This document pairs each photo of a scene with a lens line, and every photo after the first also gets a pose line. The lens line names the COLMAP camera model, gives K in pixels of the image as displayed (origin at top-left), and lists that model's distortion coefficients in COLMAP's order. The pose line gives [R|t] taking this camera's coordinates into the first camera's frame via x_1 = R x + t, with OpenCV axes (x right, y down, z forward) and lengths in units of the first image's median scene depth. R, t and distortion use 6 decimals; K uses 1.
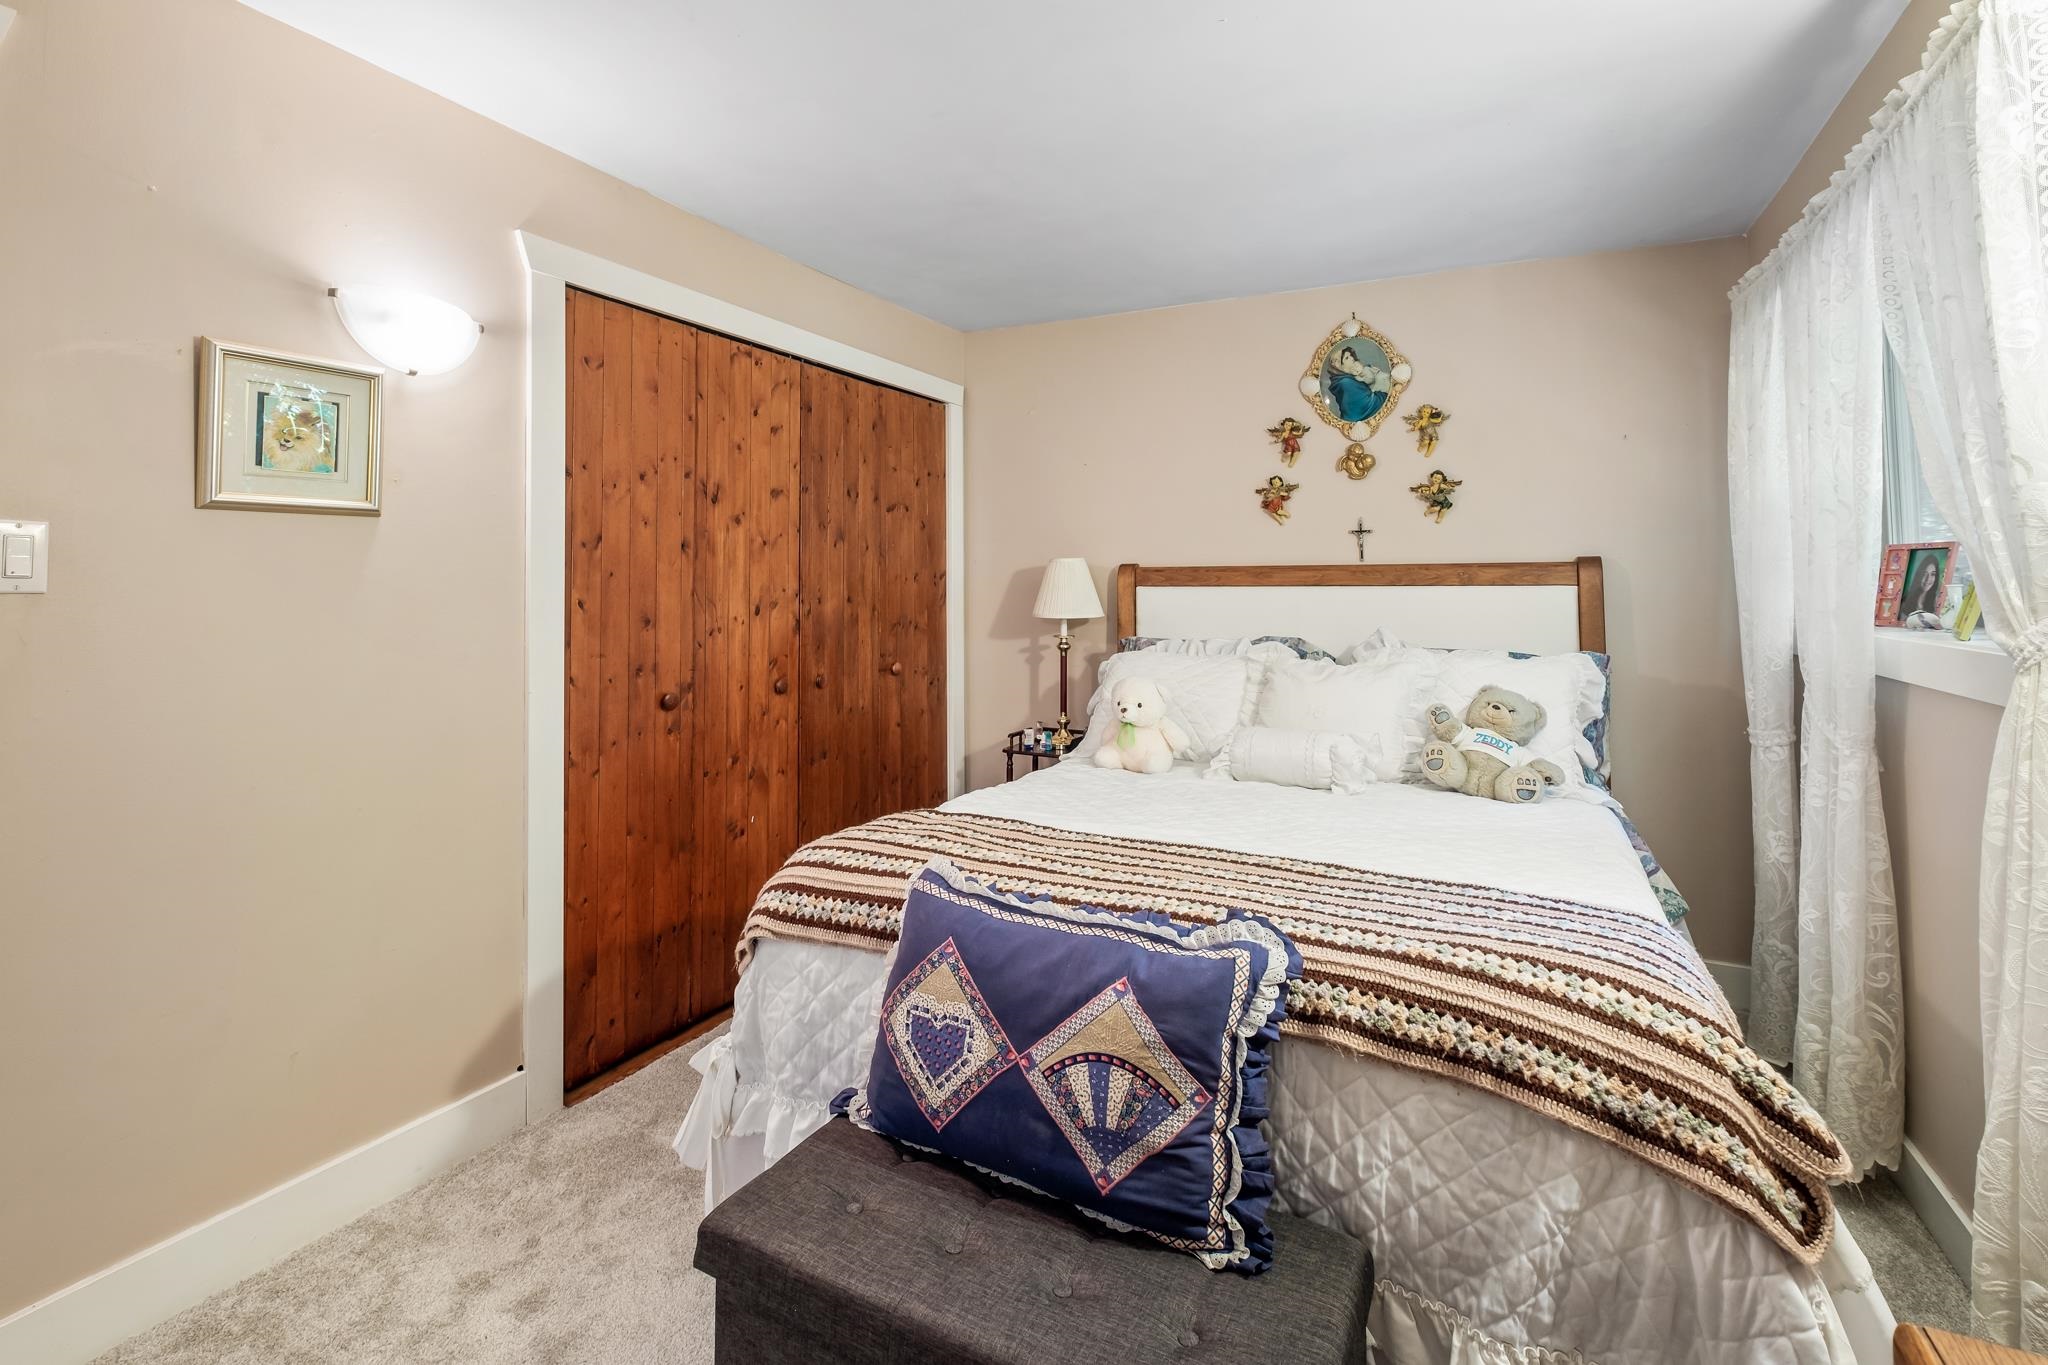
lens RADIAL K [[969.8, 0, 1022.3], [0, 969.8, 527.8], [0, 0, 1]] dist [-0.005584, -0.000074]
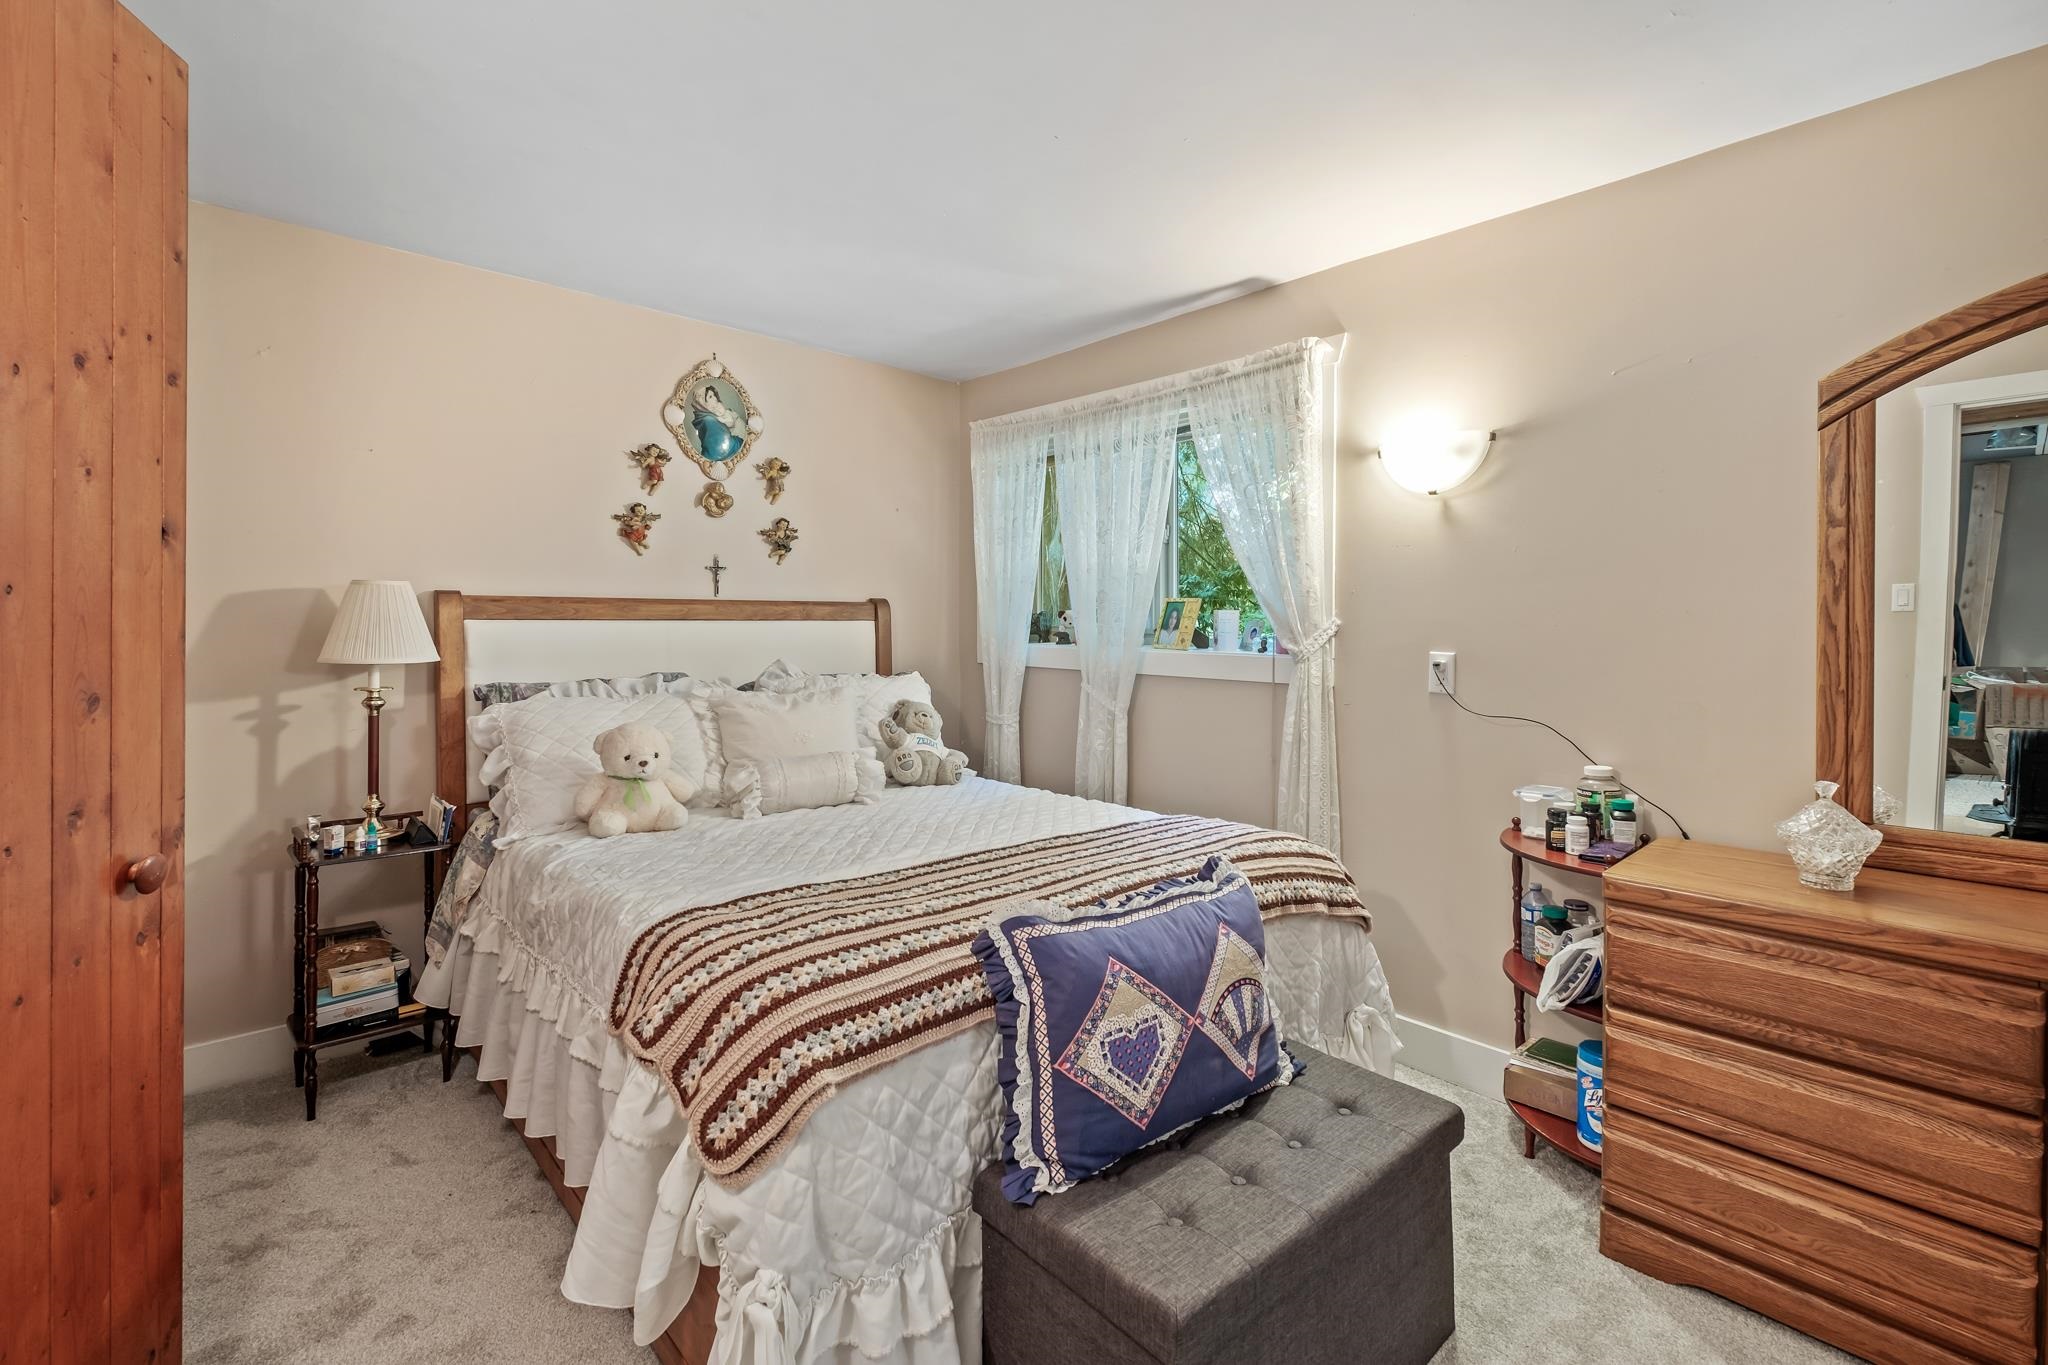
lens RADIAL K [[927.7, 0, 1020.7], [0, 927.7, 623.3], [0, 0, 1]] dist [0.022925, 0.000170]
pose [[0.346267, -0.000251, 0.938136, -0.642380], [-0.062553, 0.997768, 0.023355, 0.026194], [-0.936048, -0.066770, 0.345478, 0.465813]]
